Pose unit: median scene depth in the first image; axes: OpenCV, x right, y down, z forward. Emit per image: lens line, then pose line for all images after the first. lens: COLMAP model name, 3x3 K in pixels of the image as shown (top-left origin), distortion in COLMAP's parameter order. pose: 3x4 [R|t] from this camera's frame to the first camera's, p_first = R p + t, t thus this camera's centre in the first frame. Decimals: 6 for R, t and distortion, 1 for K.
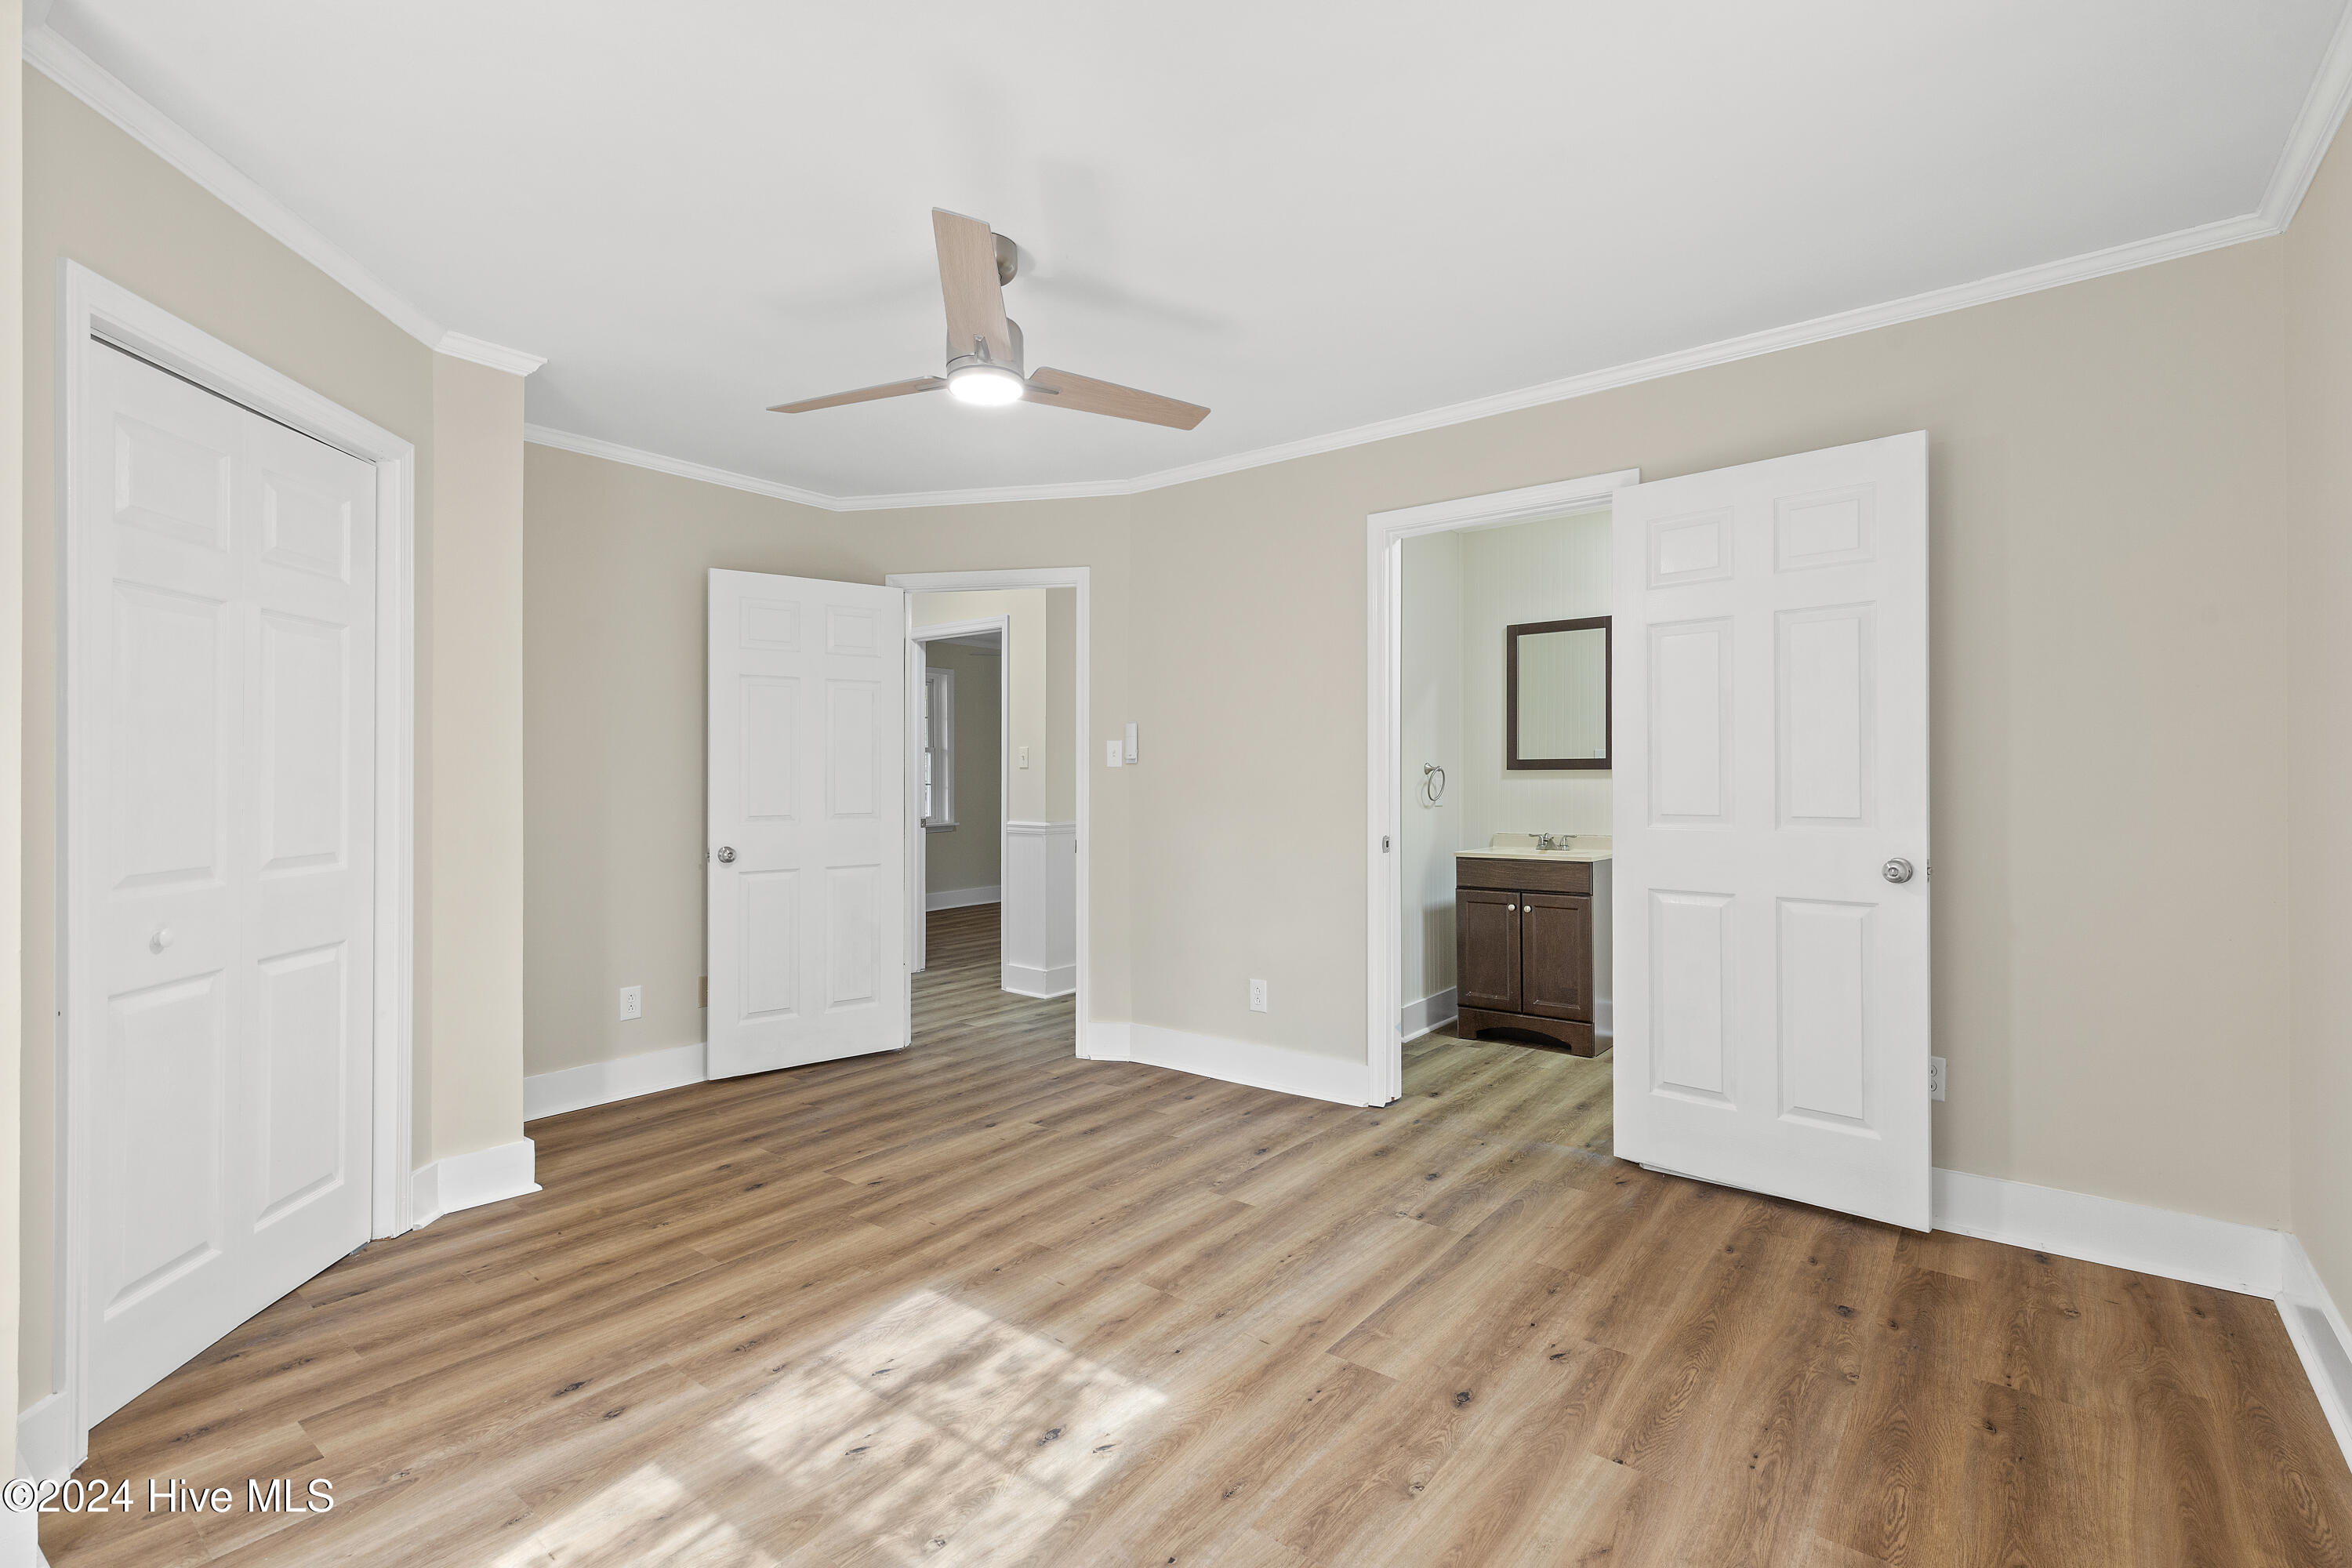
lens RADIAL K [[1061.1, 0, 1176.0], [0, 1061.1, 784.0], [0, 0, 1]] dist [0.001878, 0.000113]
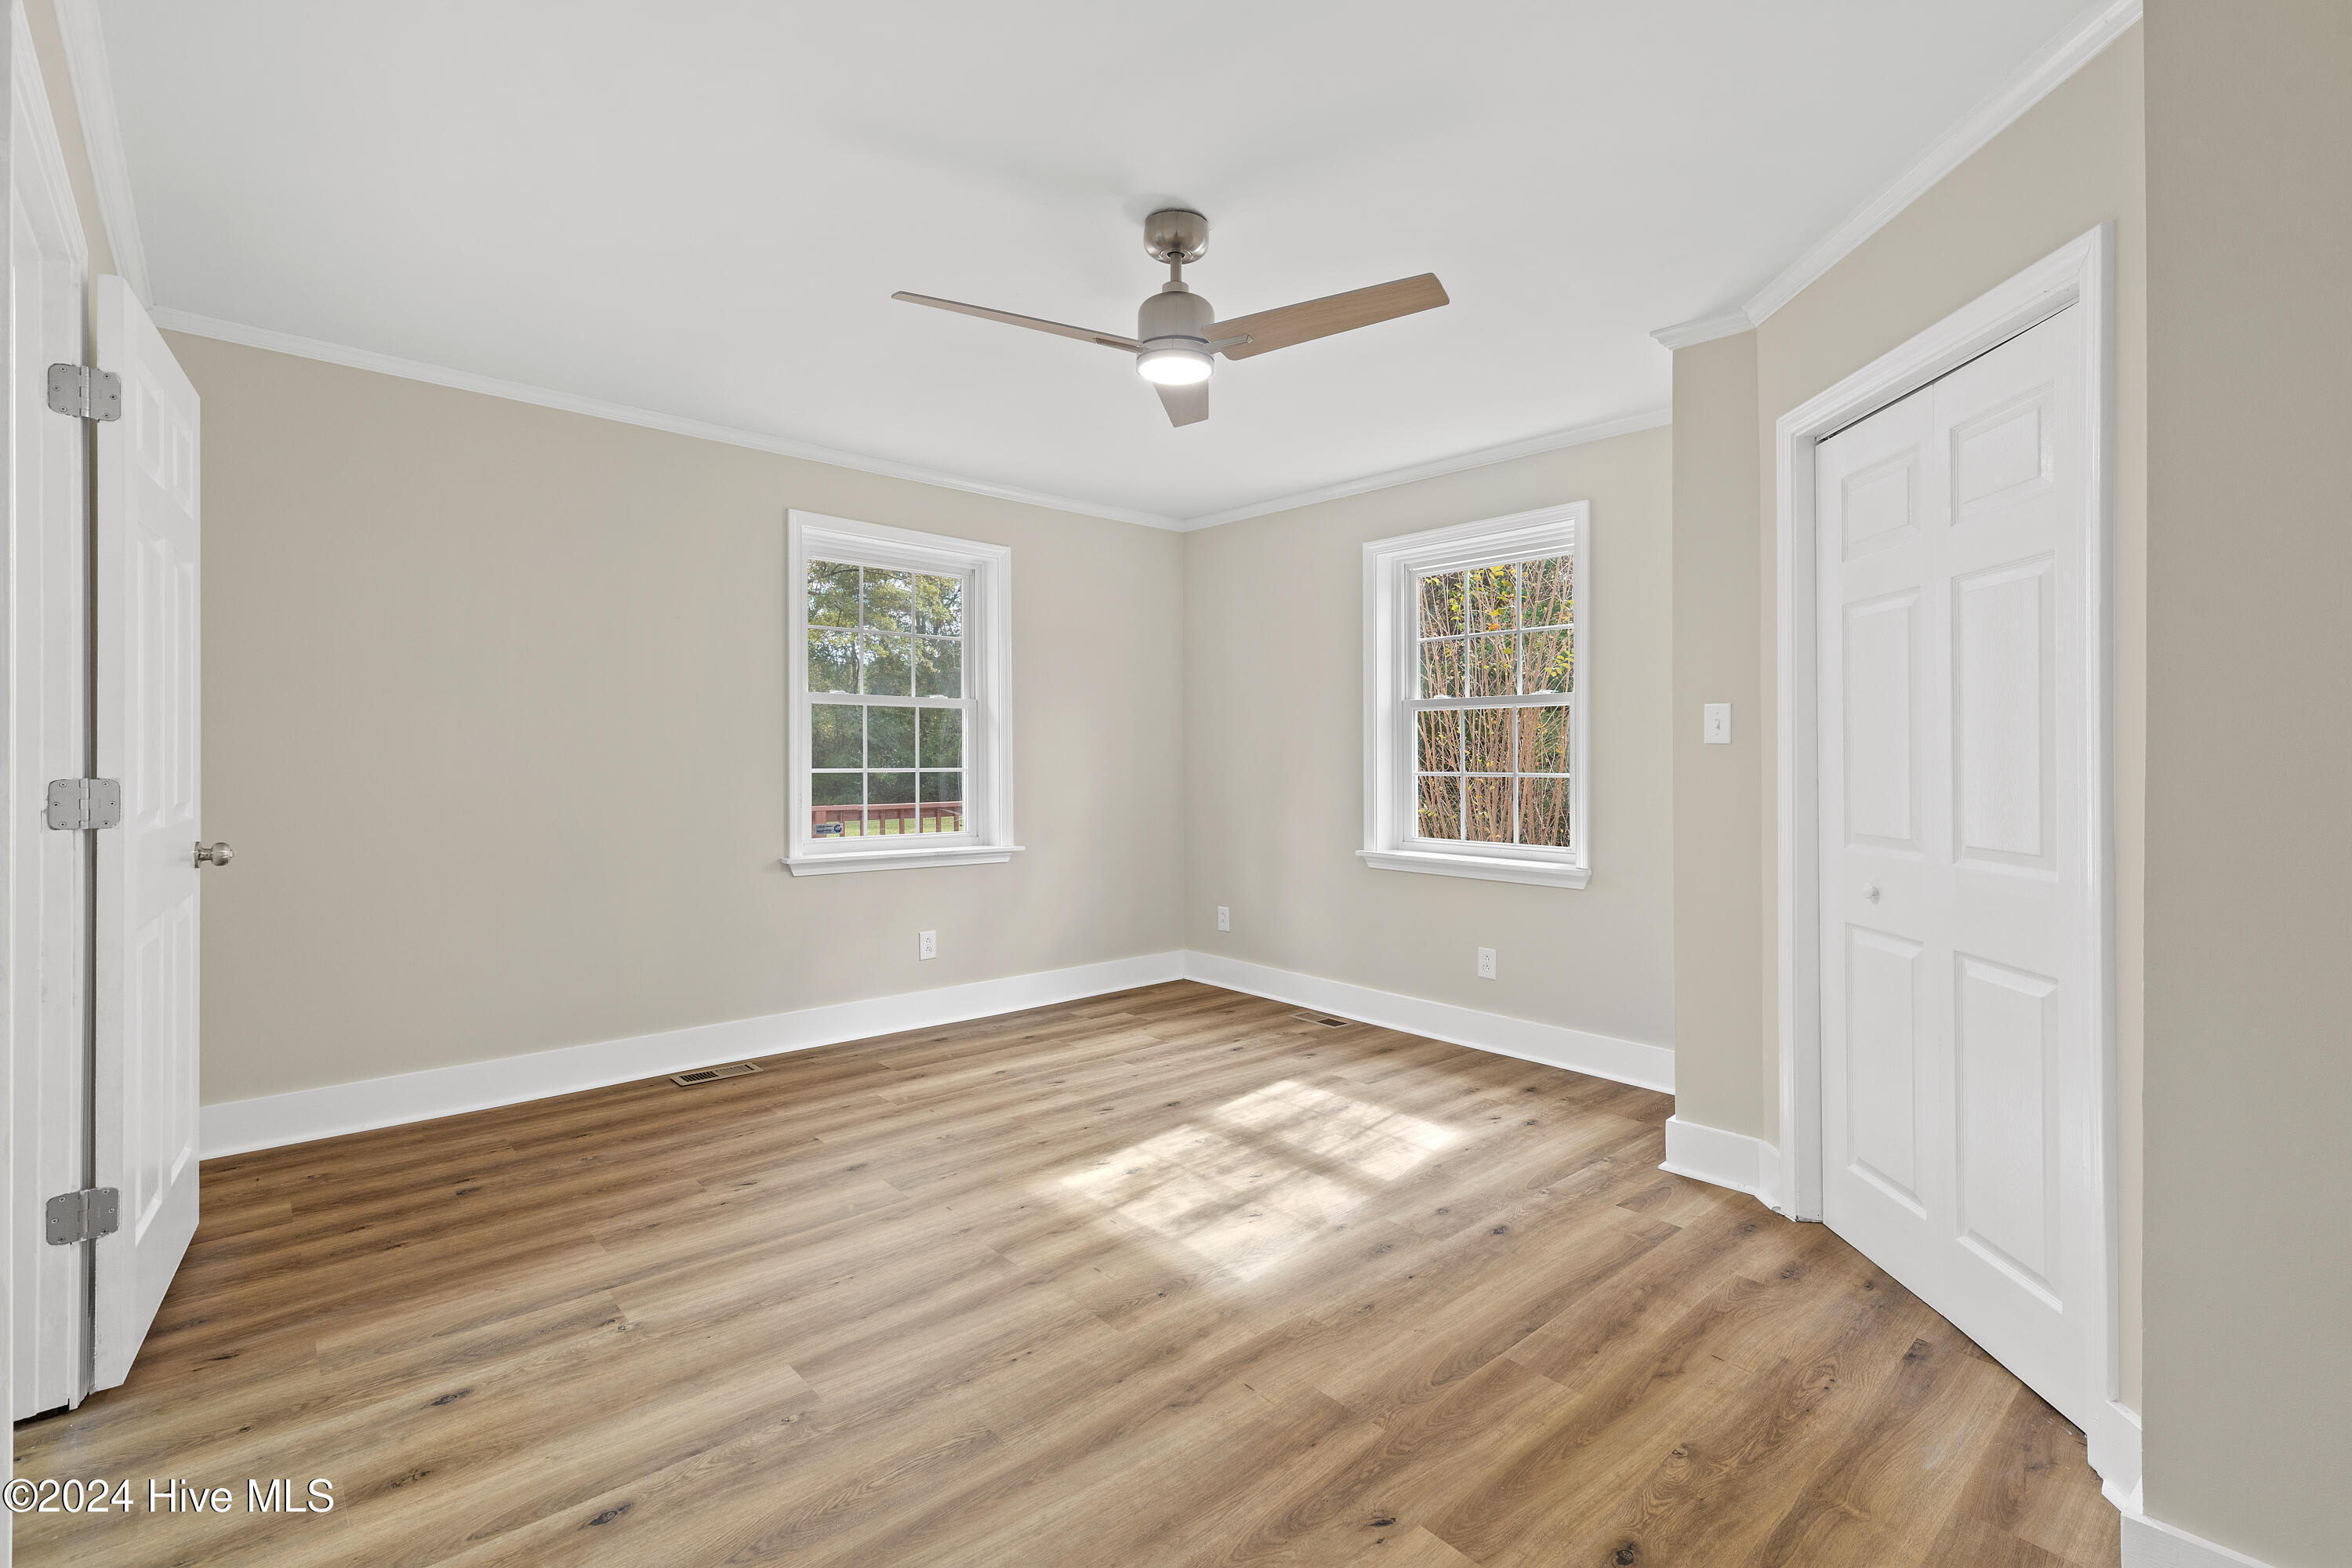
lens RADIAL K [[1061.1, 0, 1176.0], [0, 1061.1, 784.0], [0, 0, 1]] dist [0.001878, 0.000113]
pose [[-0.984171, -0.005064, 0.177148, -0.330370], [0.001119, 0.999394, 0.034789, -0.002419], [-0.177217, 0.034437, -0.983569, 1.826729]]
